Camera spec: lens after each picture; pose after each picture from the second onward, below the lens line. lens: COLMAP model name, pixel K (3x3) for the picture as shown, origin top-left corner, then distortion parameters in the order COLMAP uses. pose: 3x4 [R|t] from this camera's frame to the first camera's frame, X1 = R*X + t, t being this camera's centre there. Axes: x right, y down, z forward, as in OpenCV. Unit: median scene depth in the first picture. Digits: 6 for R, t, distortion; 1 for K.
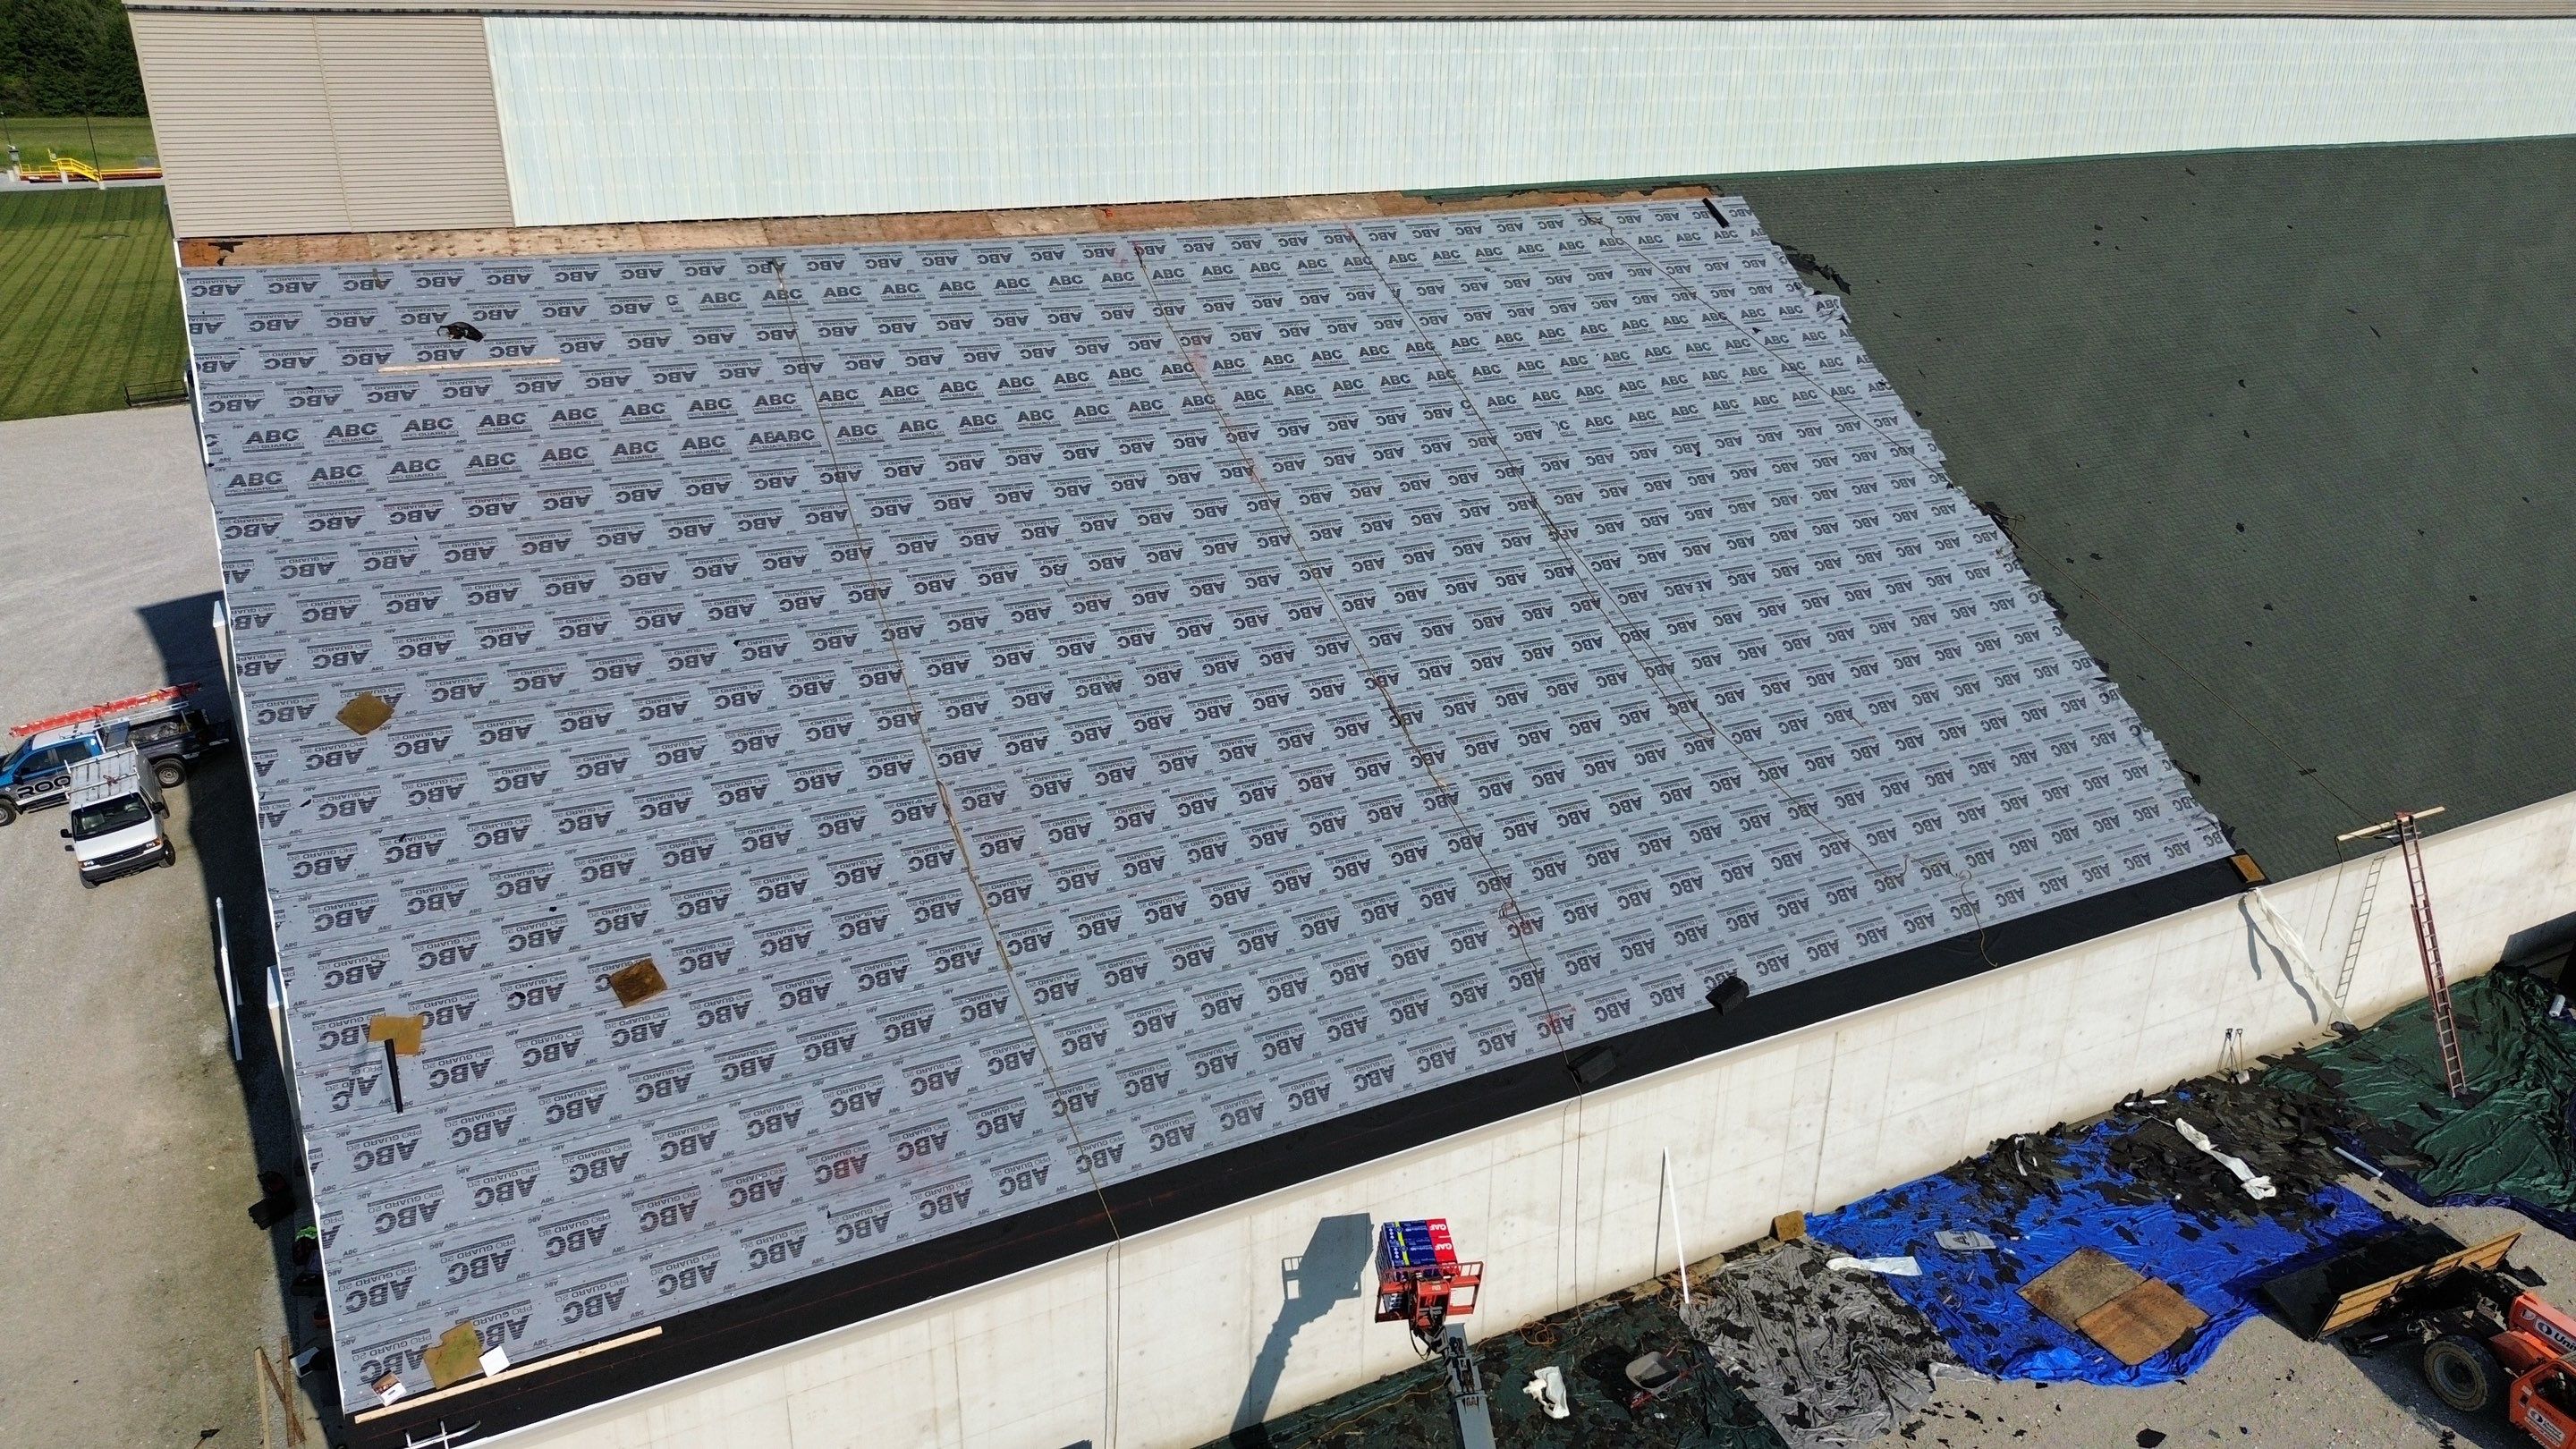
lens RADIAL K [[1848.1, 0, 1288.0], [0, 1848.1, 724.5], [0, 0, 1]] dist [0.045141, -0.045740]
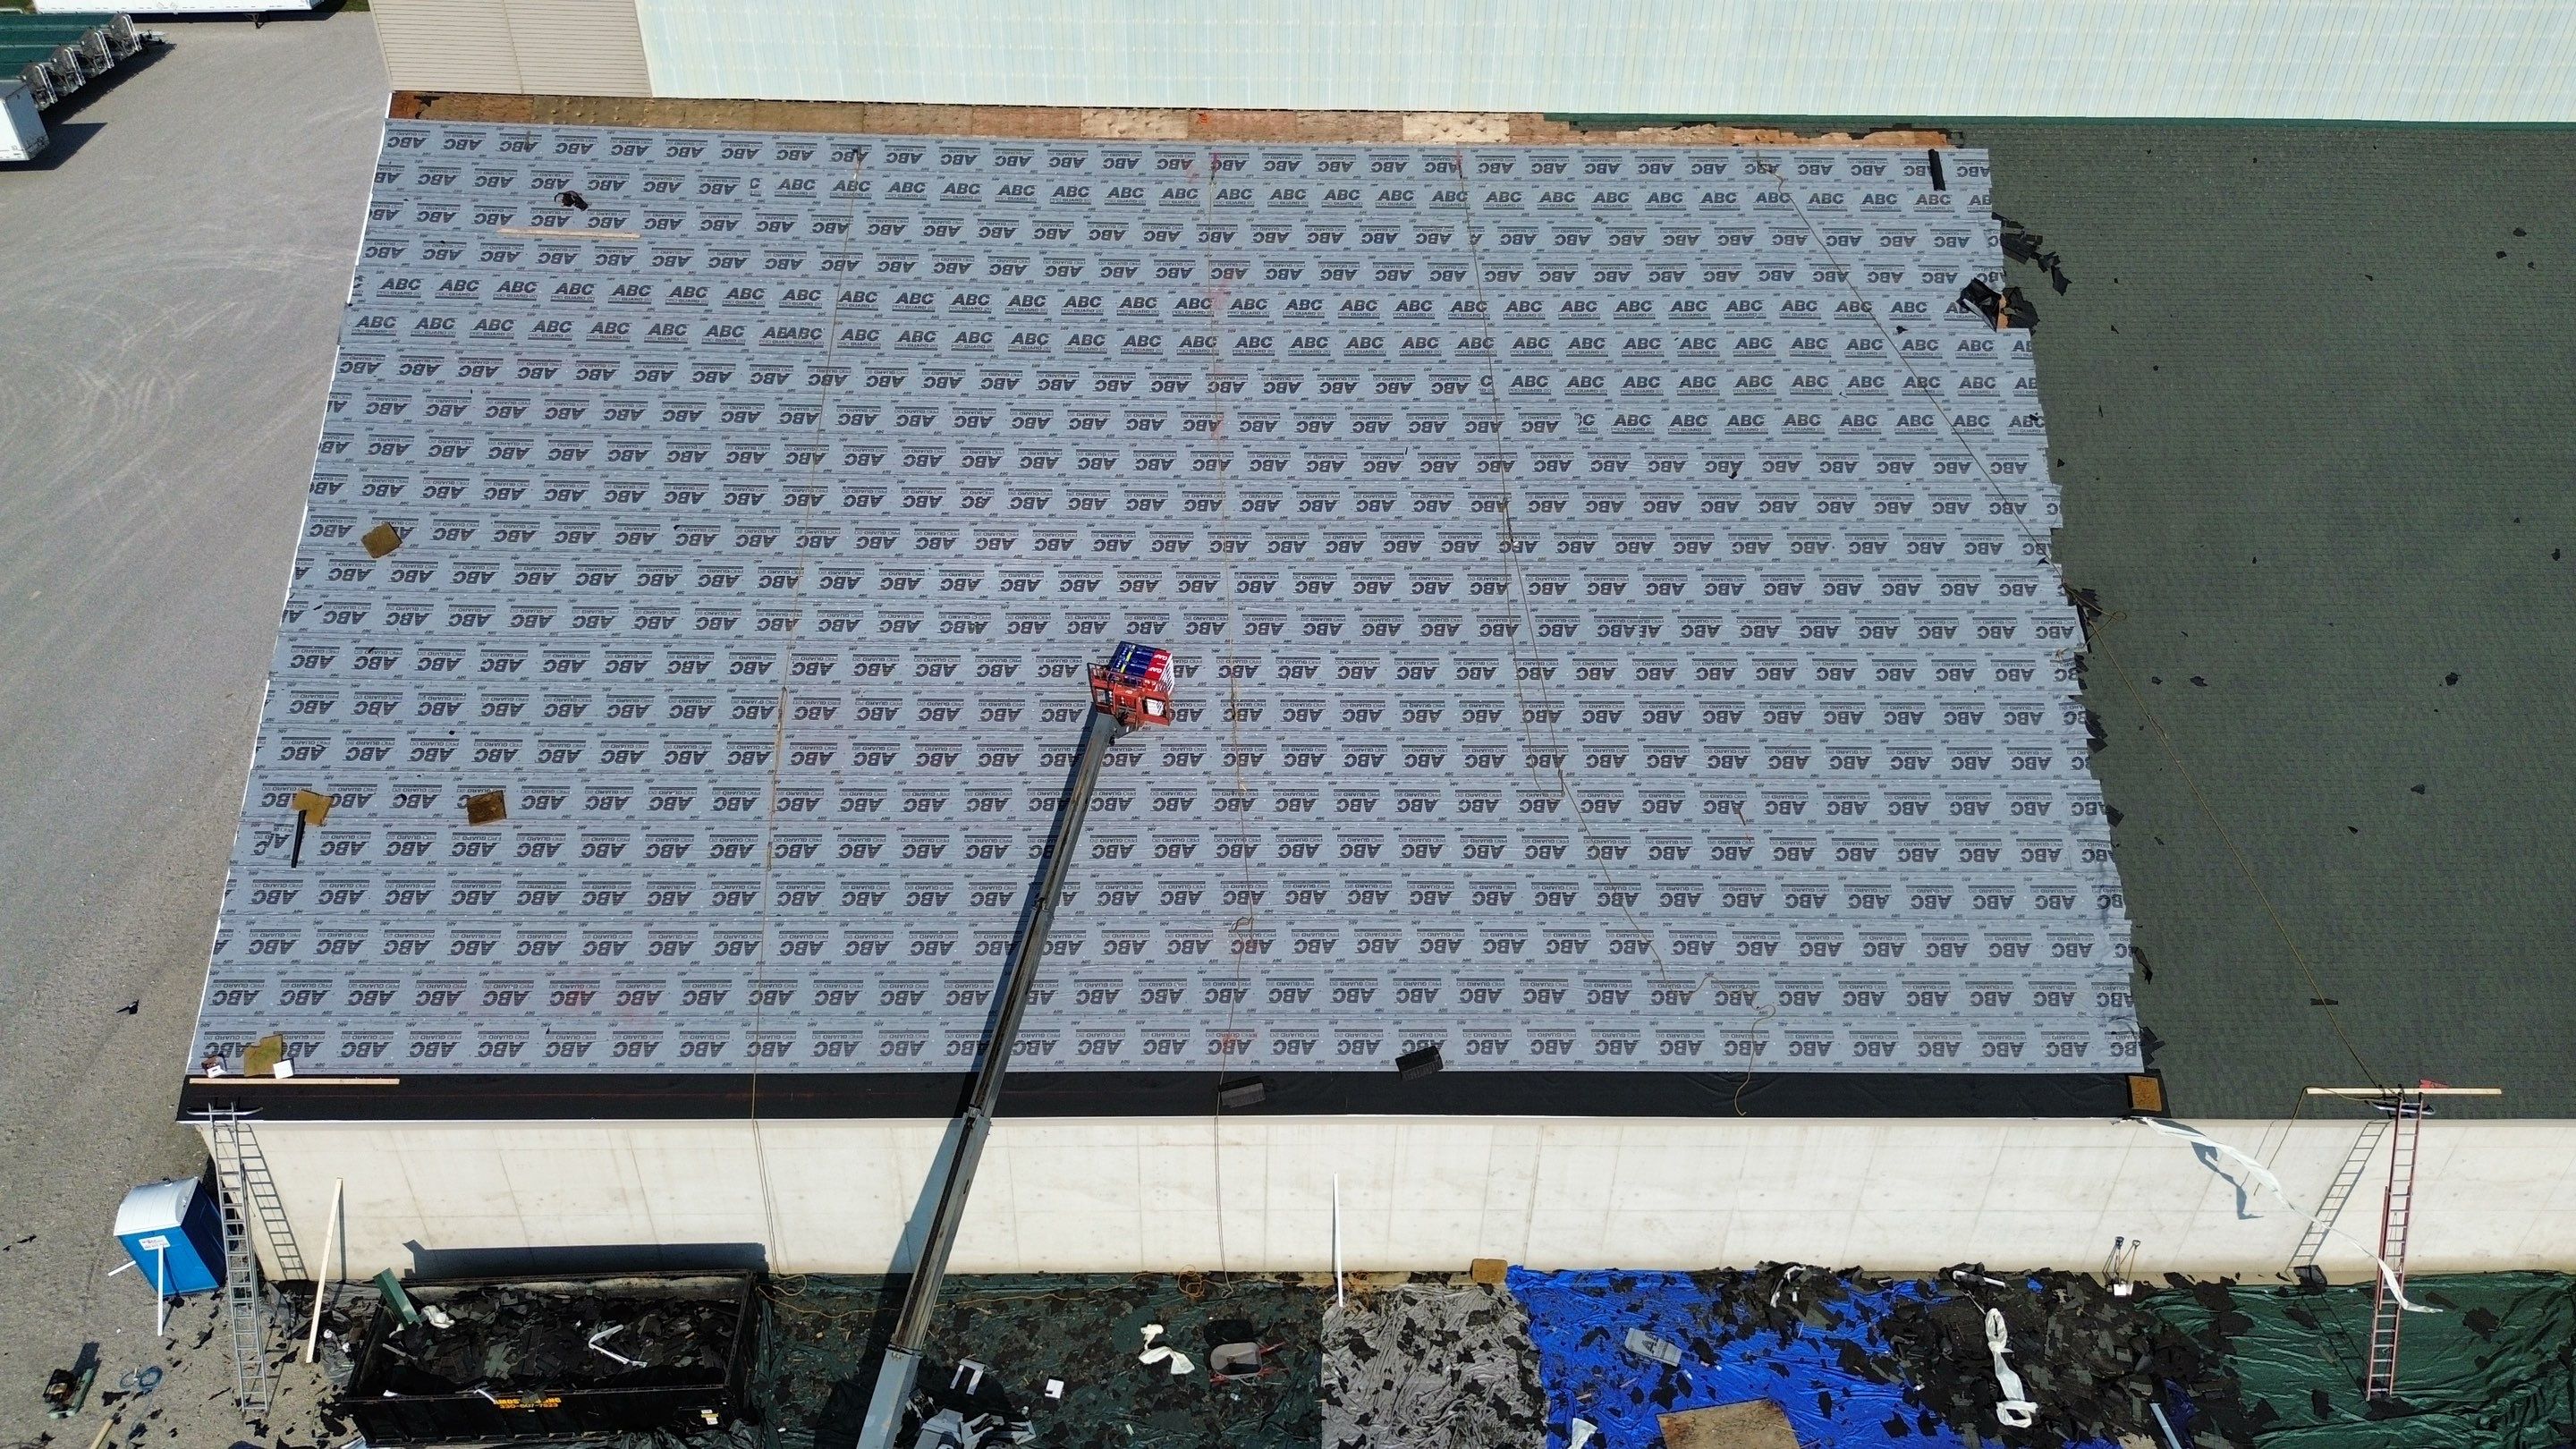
lens RADIAL K [[1848.1, 0, 1288.0], [0, 1848.1, 724.5], [0, 0, 1]] dist [0.045141, -0.045740]
pose [[0.892825, 0.263168, -0.365521, 0.475676], [-0.176045, 0.950885, 0.254610, -0.270808], [0.414574, -0.162974, 0.895303, 0.072226]]
